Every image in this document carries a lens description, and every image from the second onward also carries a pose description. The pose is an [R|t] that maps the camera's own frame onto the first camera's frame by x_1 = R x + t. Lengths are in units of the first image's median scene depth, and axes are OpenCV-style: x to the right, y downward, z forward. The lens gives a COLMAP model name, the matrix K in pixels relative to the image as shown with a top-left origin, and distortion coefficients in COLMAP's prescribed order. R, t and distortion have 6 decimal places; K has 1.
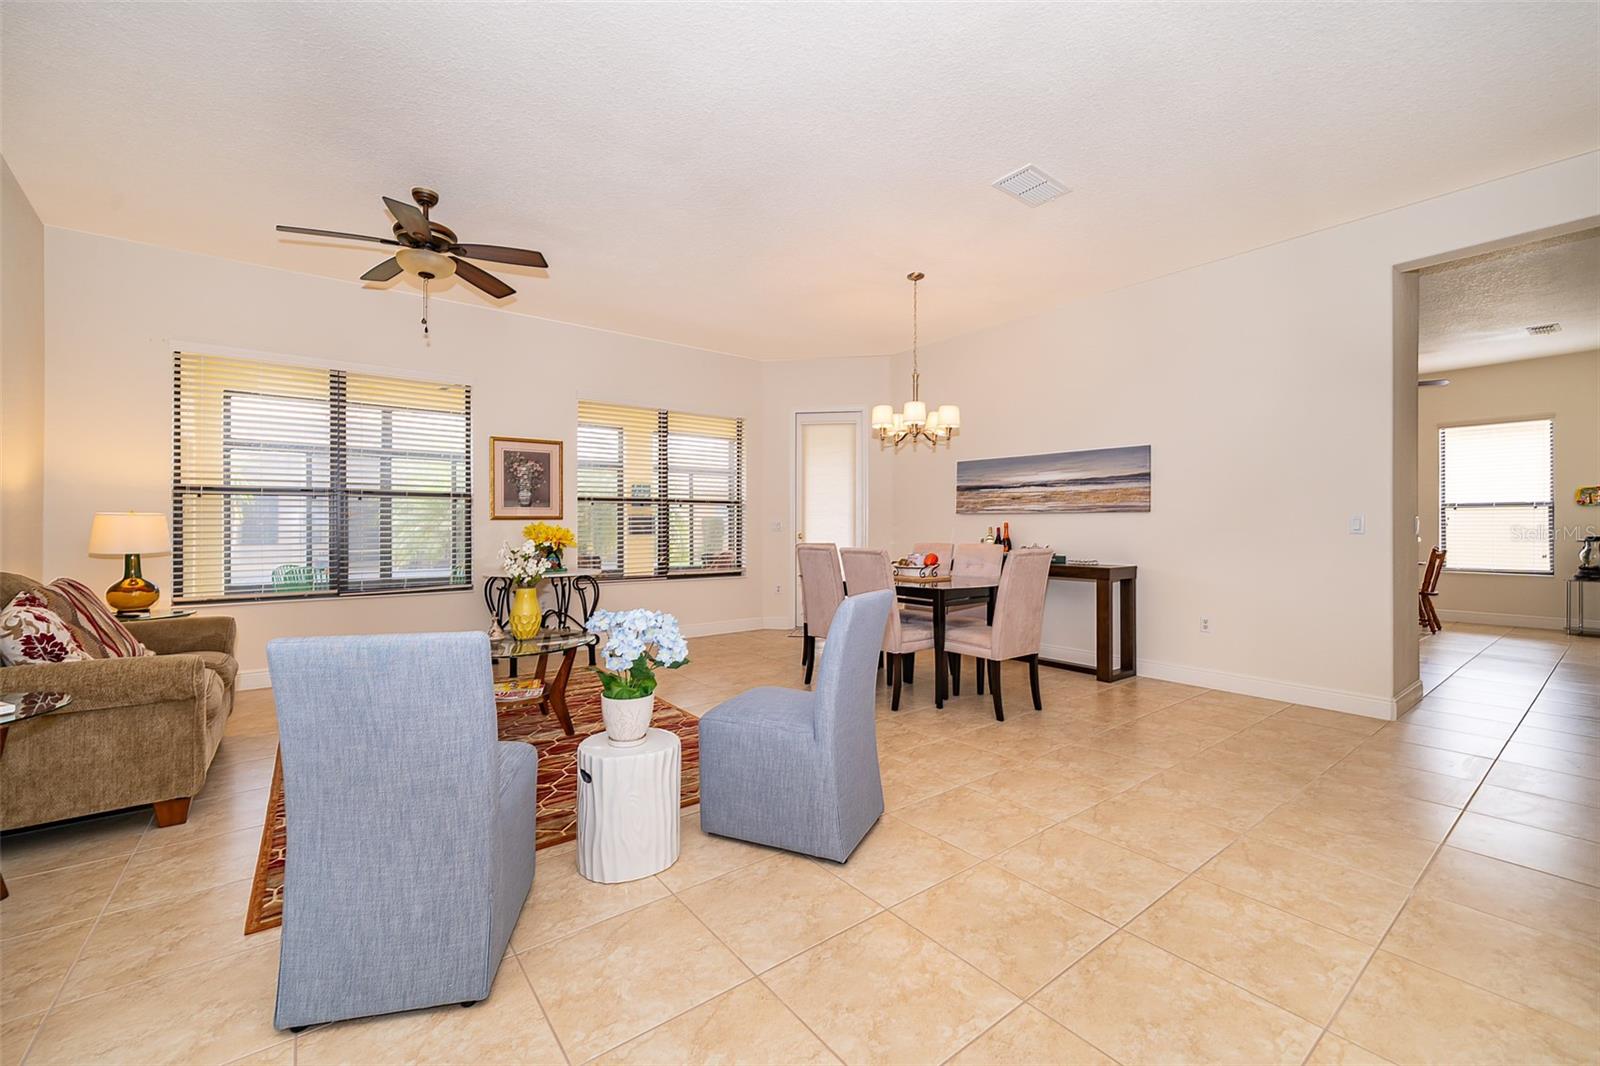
lens RADIAL K [[654.4, 0, 797.9], [0, 654.4, 526.5], [0, 0, 1]] dist [-0.001569, -0.000233]
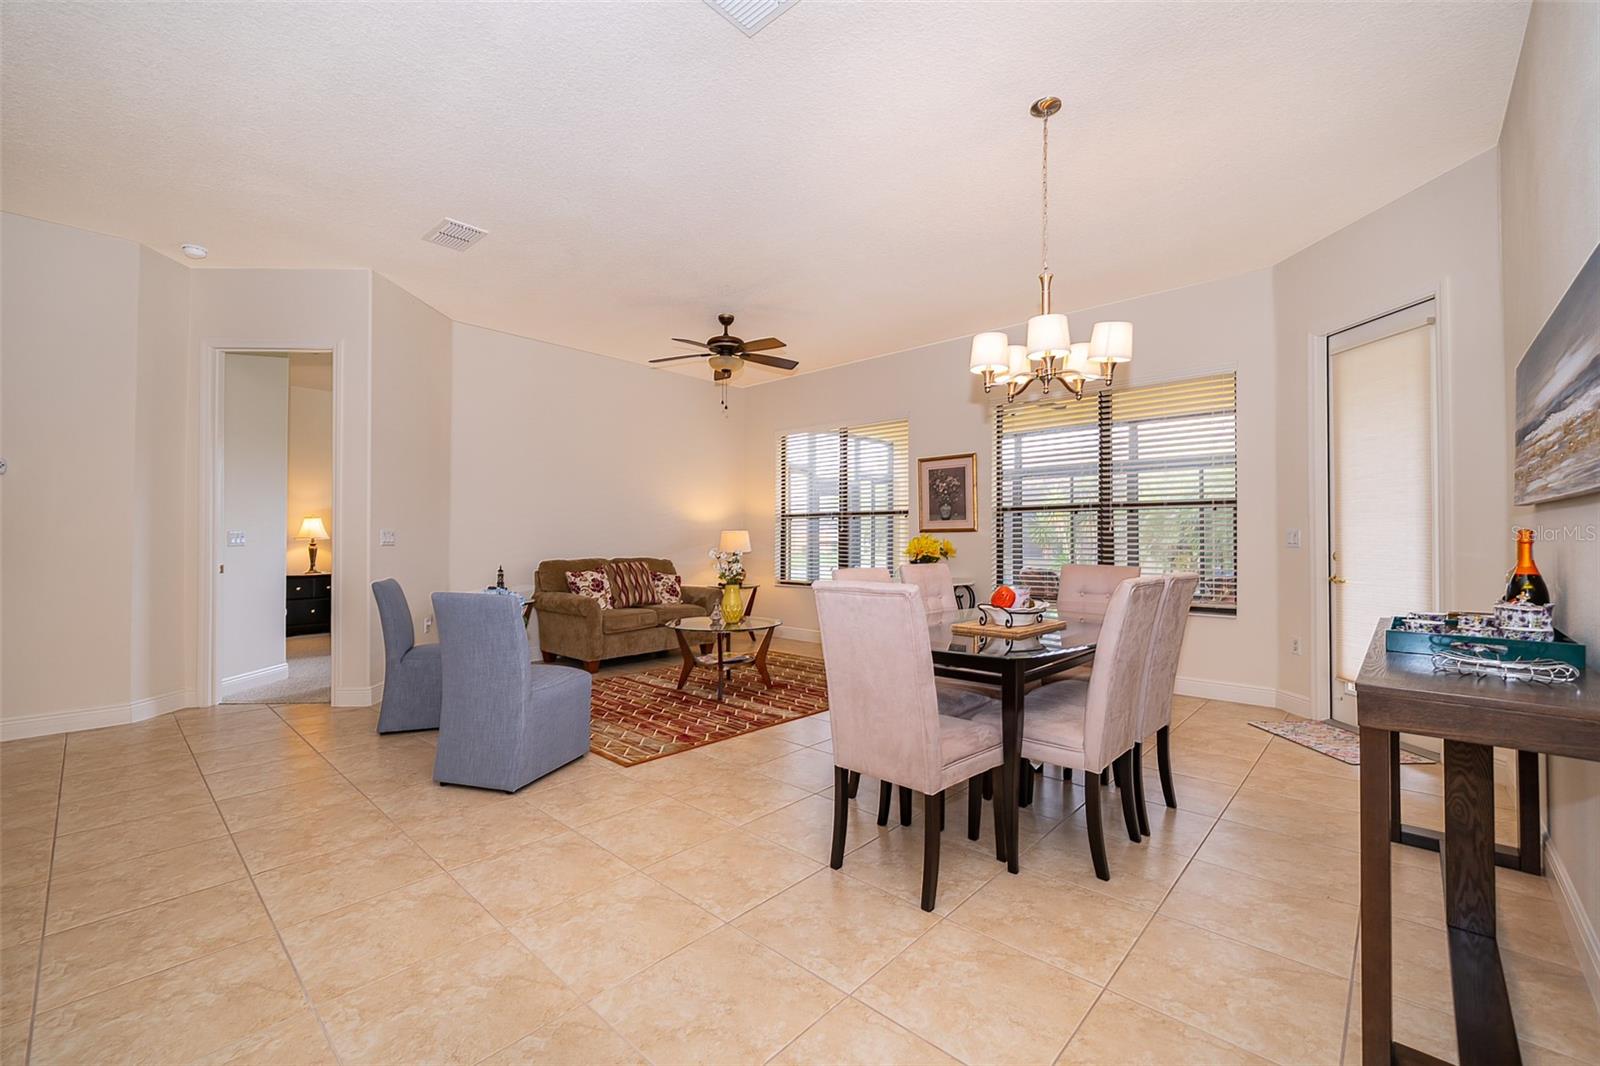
lens RADIAL K [[667.0, 0, 804.3], [0, 667.0, 530.6], [0, 0, 1]] dist [0.000858, 0.001170]
pose [[0.162909, -0.009112, -0.986599, 0.641656], [0.002461, 0.999958, -0.008829, -0.003891], [0.986638, -0.000990, 0.162925, 0.615679]]
